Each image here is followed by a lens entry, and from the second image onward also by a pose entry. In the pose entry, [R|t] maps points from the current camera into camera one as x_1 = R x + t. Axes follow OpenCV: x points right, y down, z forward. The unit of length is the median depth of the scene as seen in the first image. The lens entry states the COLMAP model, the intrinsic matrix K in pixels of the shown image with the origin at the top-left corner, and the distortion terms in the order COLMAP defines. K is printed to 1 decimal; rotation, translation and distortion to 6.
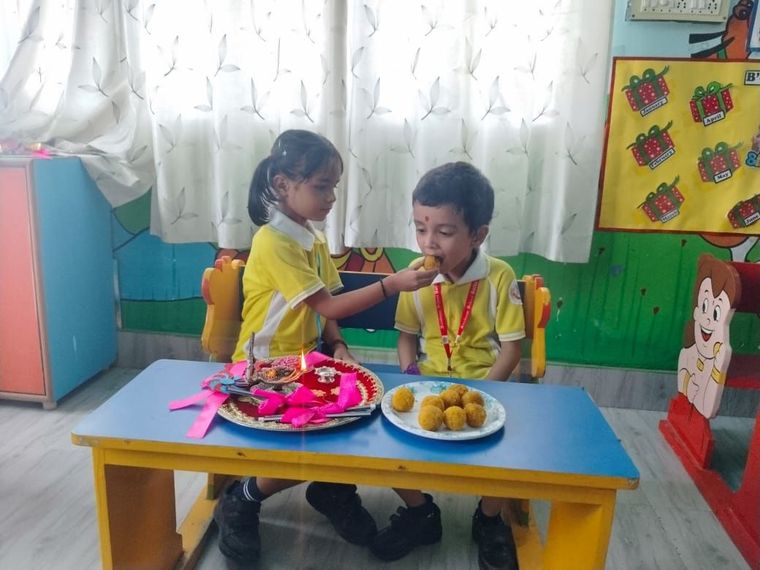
lens RADIAL K [[570.2, 0, 379.2], [0, 570.2, 279.5], [0, 0, 1]] dist [-0.002590, -0.022777]
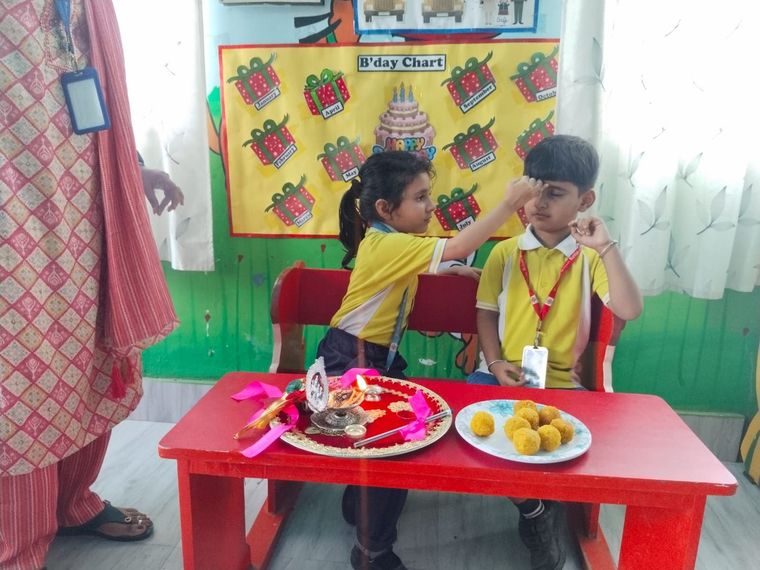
lens RADIAL K [[570.2, 0, 381.8], [0, 570.2, 284.7], [0, 0, 1]] dist [-0.002590, -0.022777]
pose [[0.999715, -0.017766, -0.015960, 0.680209], [0.017667, 0.999824, -0.006338, 0.001656], [0.016070, 0.006054, 0.999853, 0.094611]]
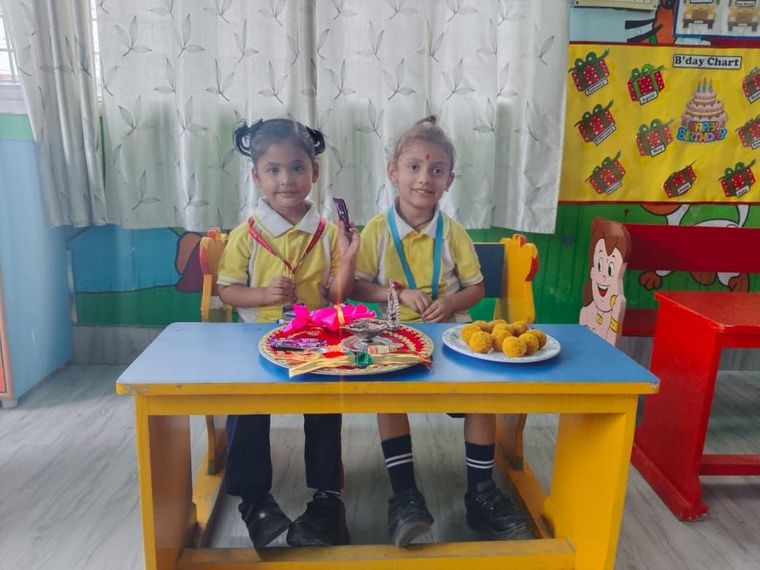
lens RADIAL K [[570.2, 0, 372.1], [0, 570.2, 281.0], [0, 0, 1]] dist [-0.002590, -0.022777]
pose [[0.989476, -0.045102, 0.137489, -0.110519], [0.046887, 0.998852, -0.009769, 0.058243], [-0.136890, 0.016113, 0.990455, -0.016156]]
